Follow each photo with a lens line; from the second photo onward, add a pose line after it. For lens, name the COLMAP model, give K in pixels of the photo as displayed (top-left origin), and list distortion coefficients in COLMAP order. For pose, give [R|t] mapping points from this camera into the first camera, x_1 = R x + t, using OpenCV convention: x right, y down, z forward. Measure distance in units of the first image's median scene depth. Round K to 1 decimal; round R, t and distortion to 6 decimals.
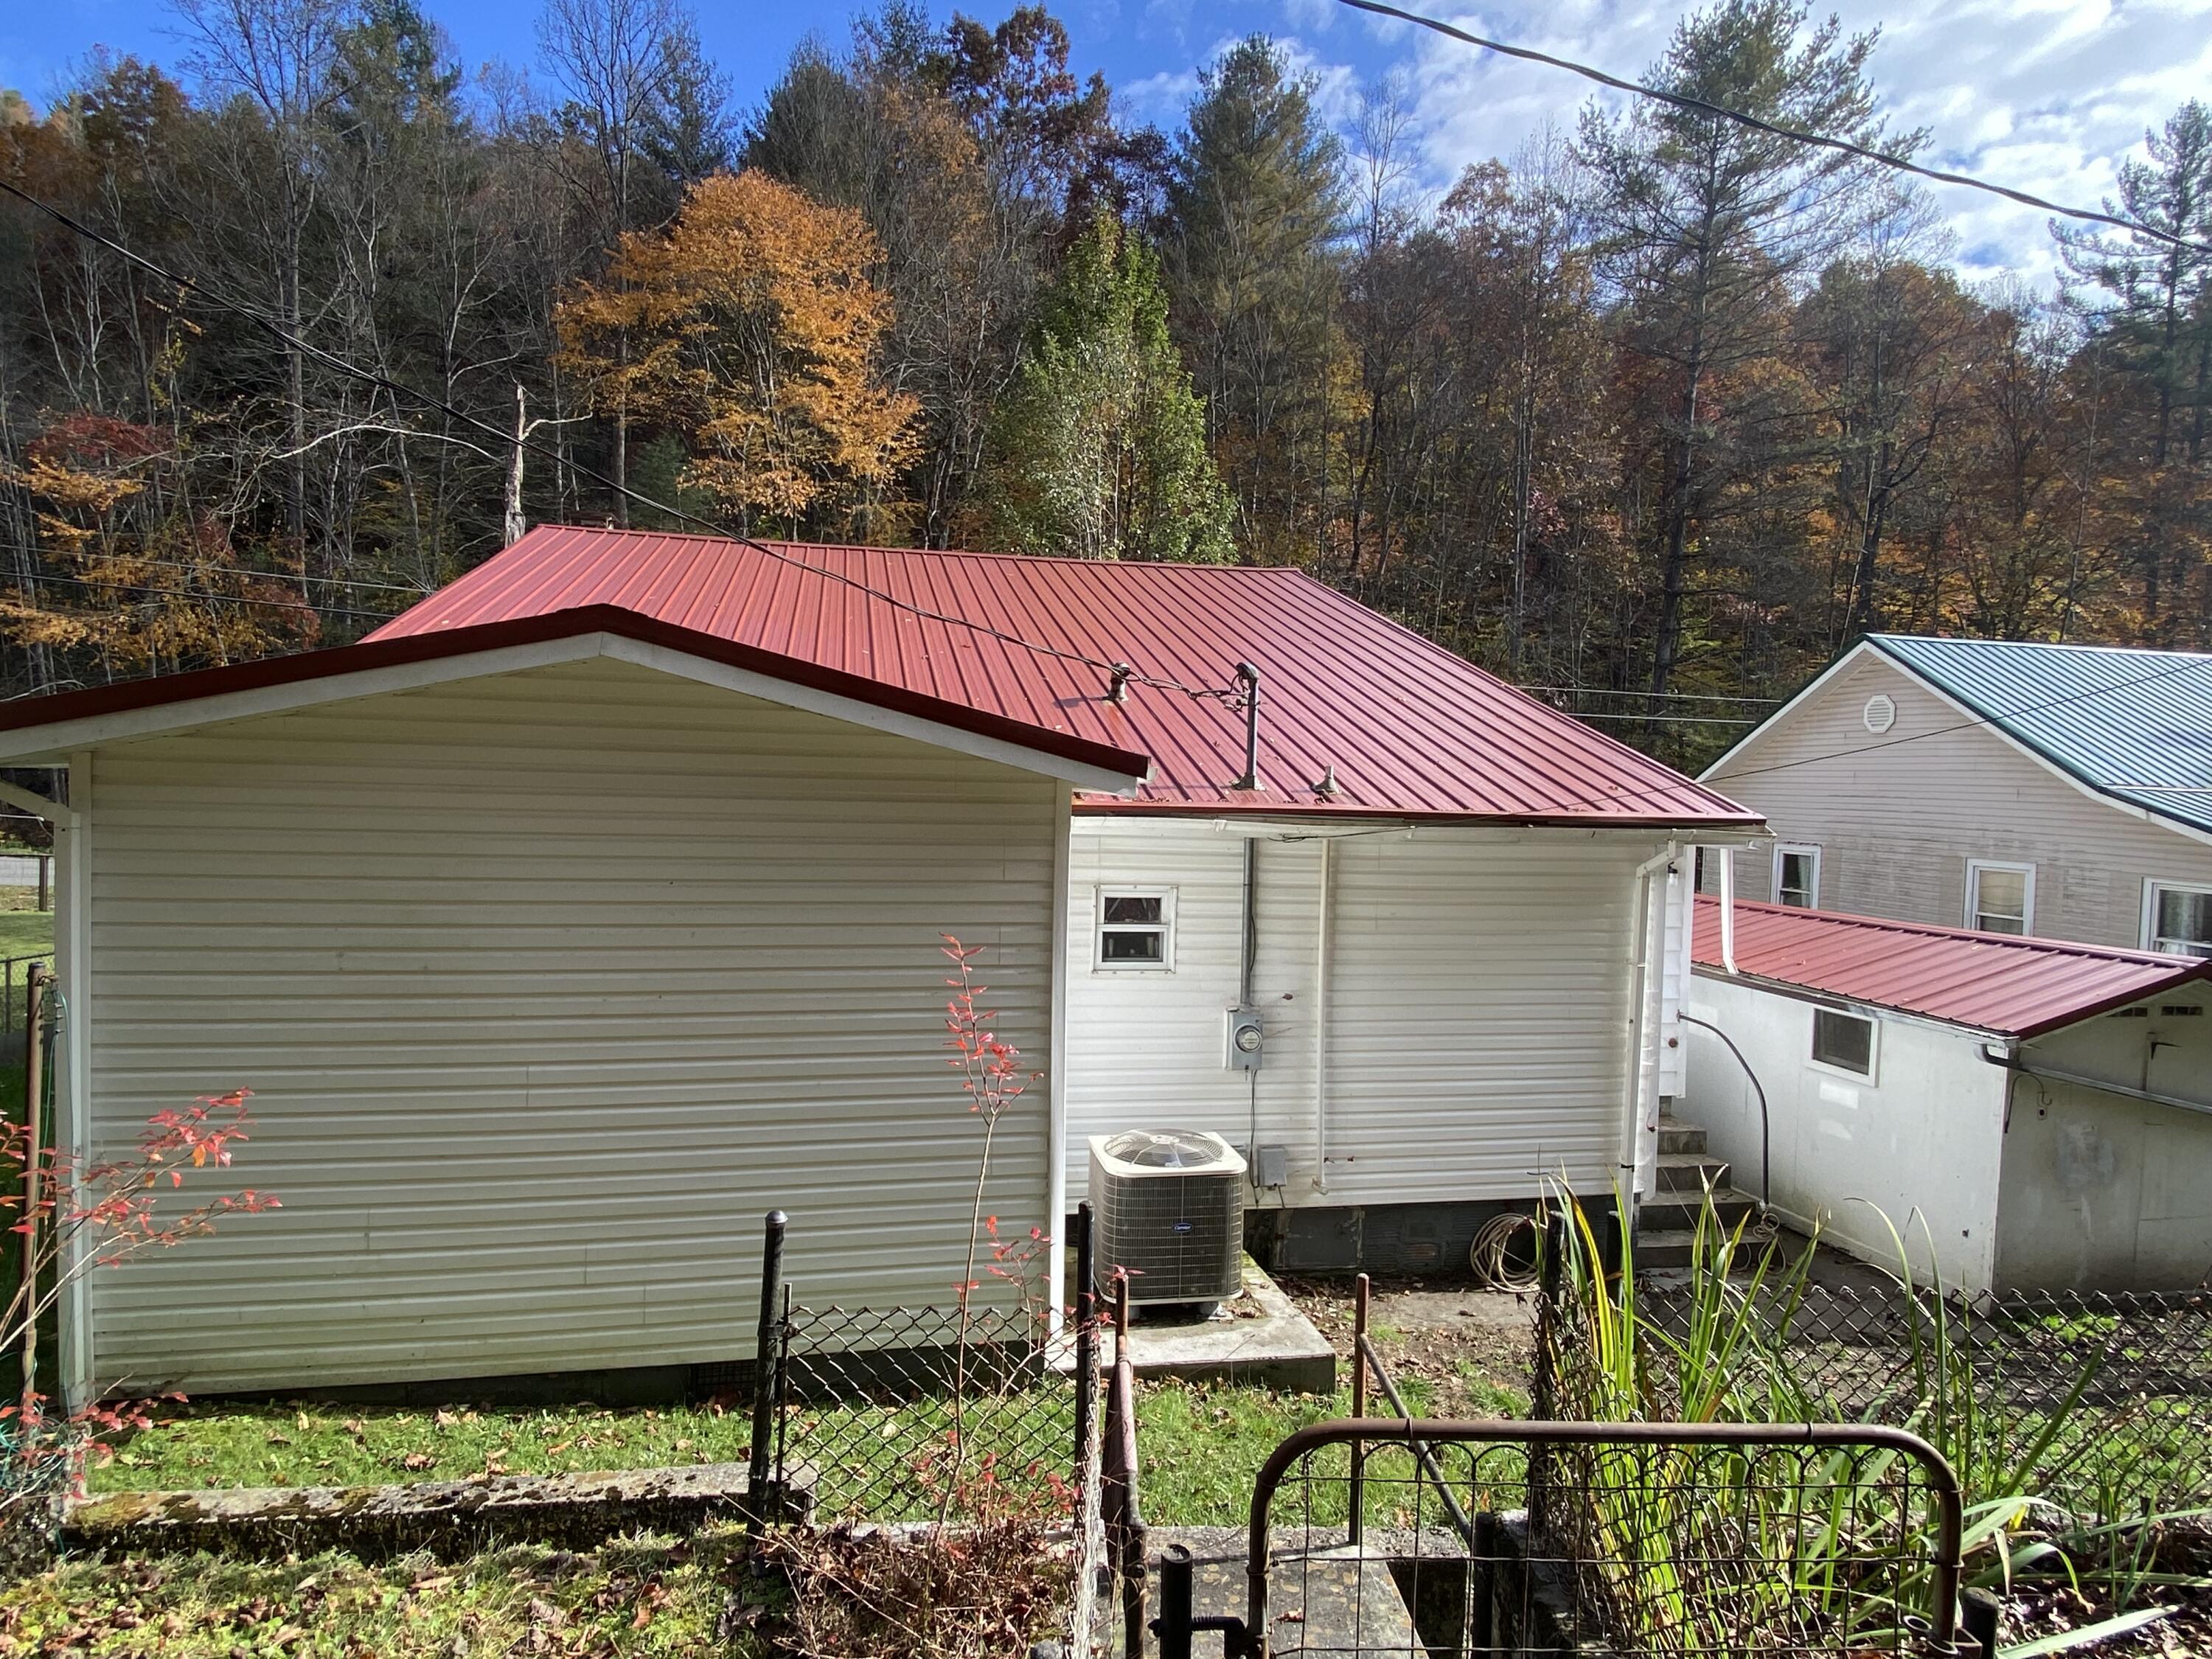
lens RADIAL K [[1226.5, 0, 1106.0], [0, 1226.5, 829.5], [0, 0, 1]] dist [-0.003871, -0.001595]
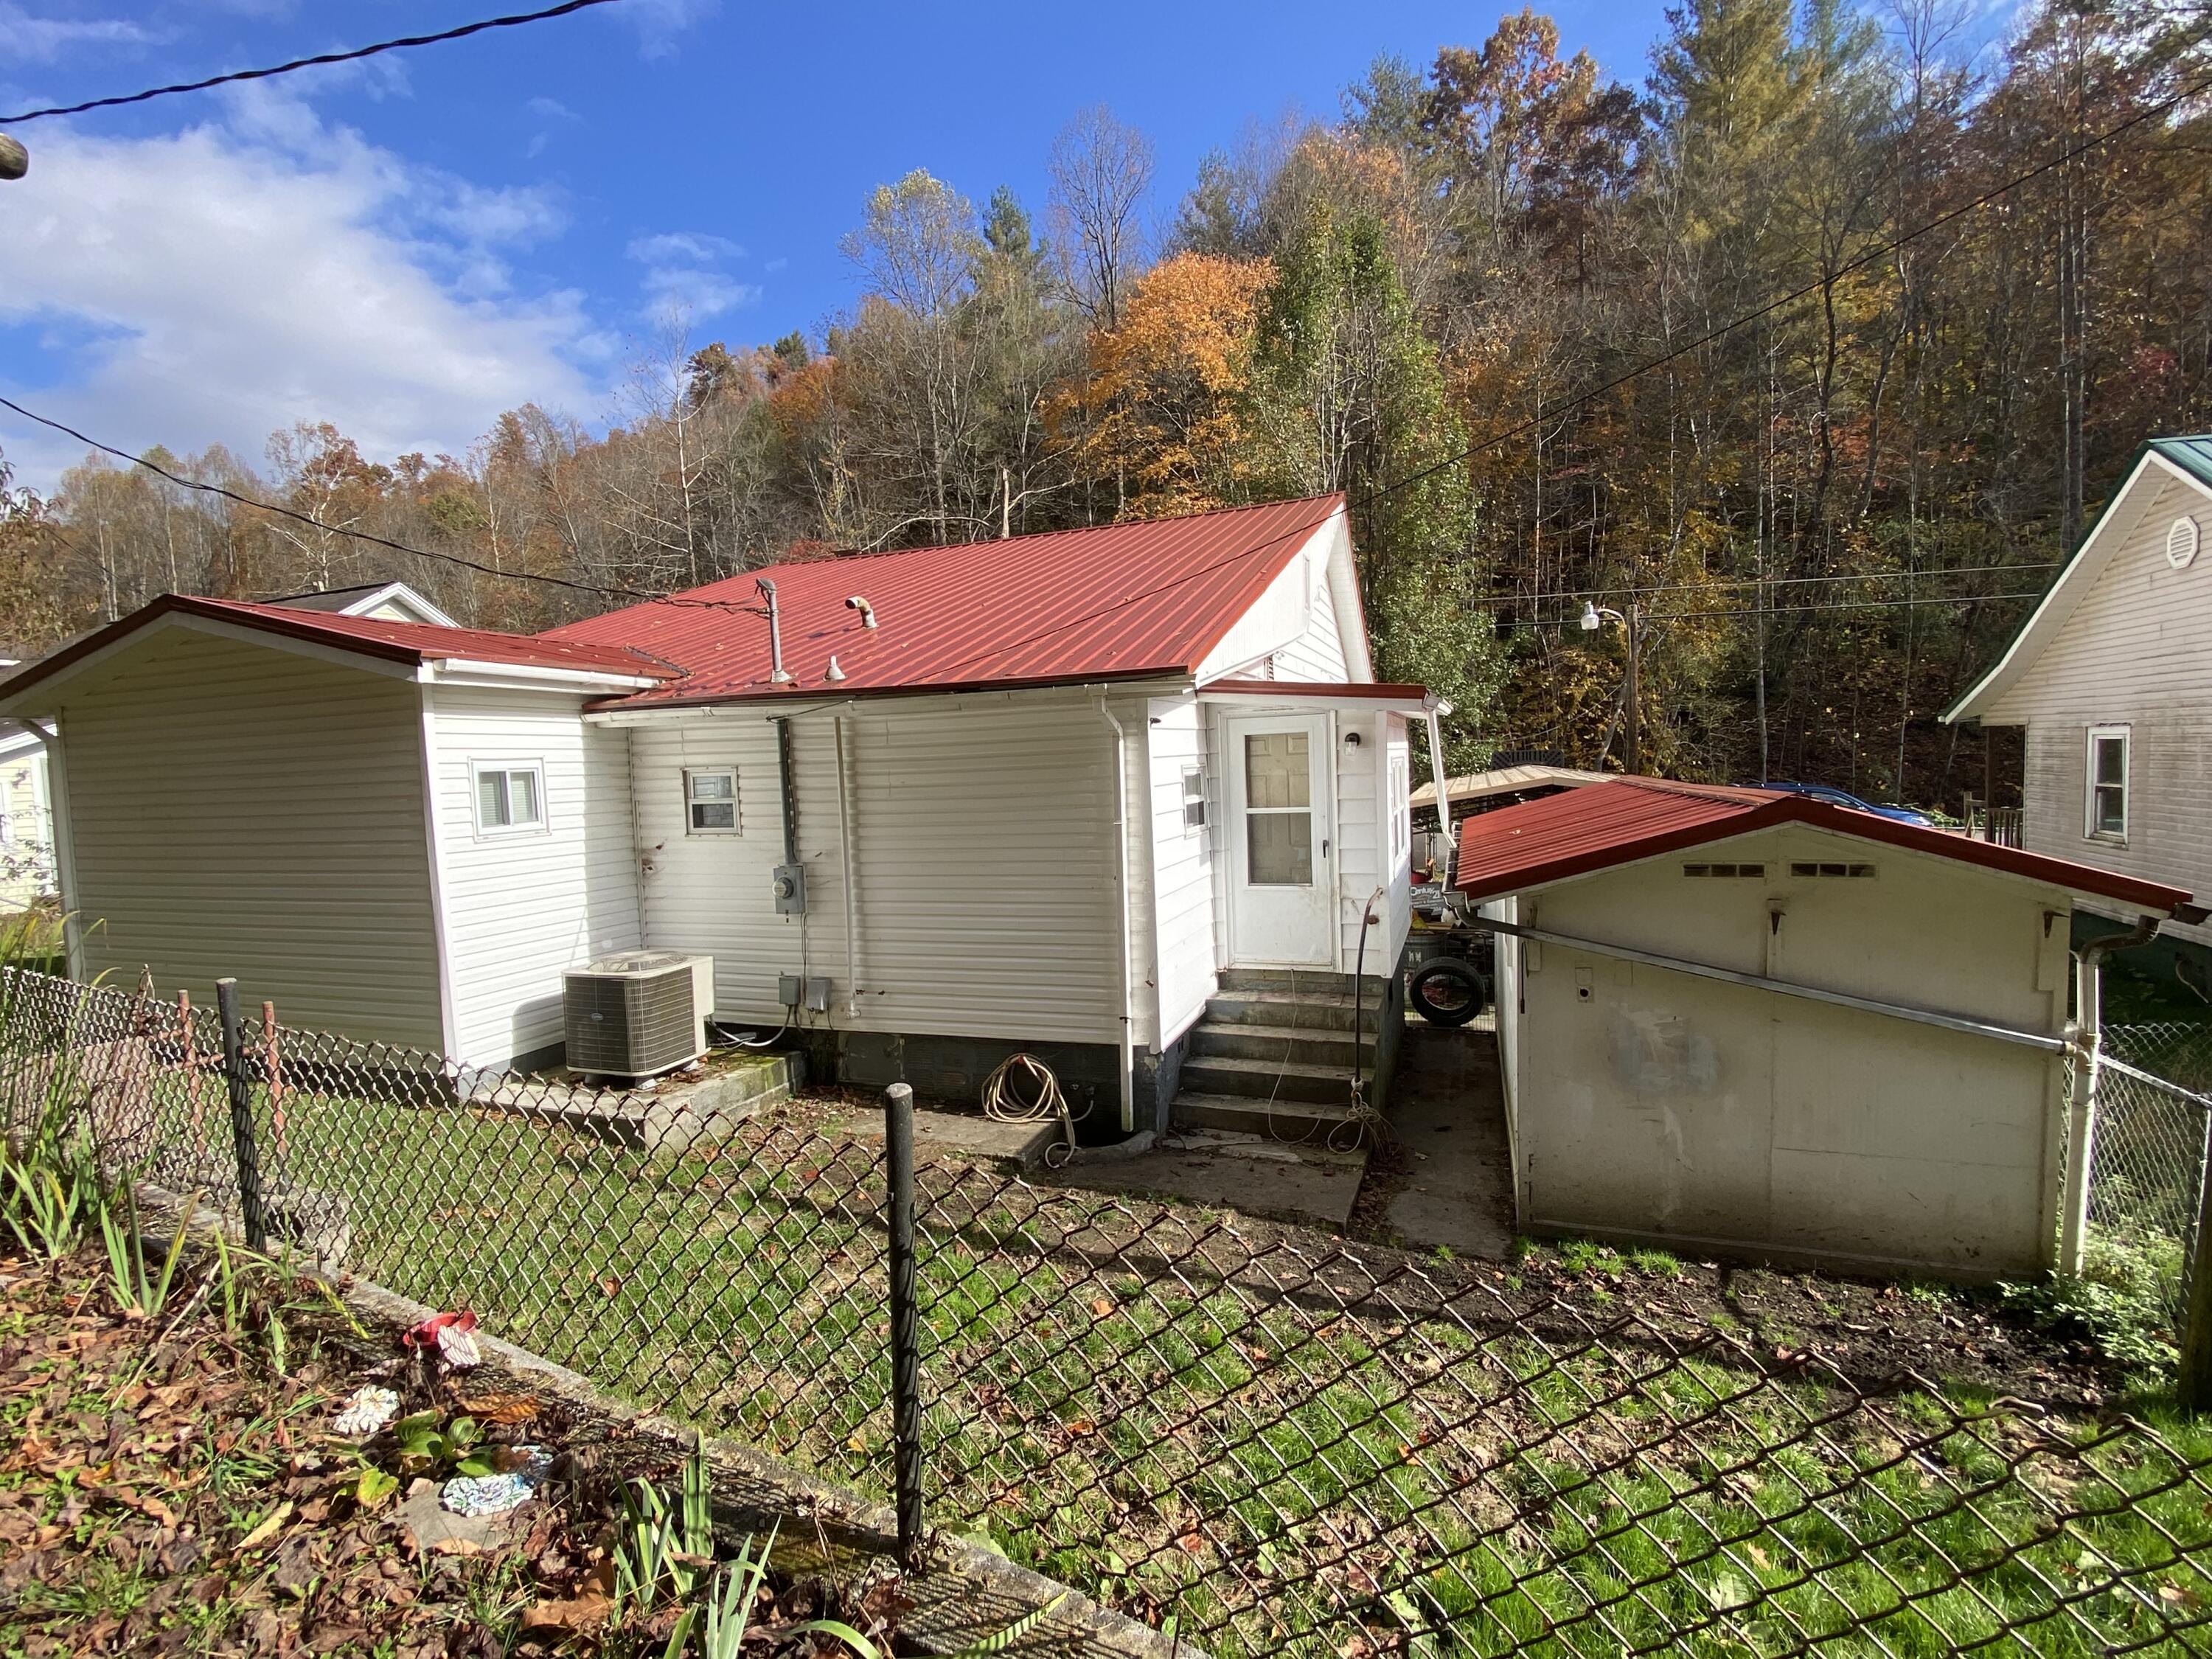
lens RADIAL K [[1039.3, 0, 1106.0], [0, 1039.3, 829.5], [0, 0, 1]] dist [-0.025780, -0.000129]
pose [[0.850293, -0.024283, -0.525749, 0.841353], [0.040355, 0.999002, 0.019124, 0.094818], [0.524760, -0.037478, 0.850425, 0.250791]]
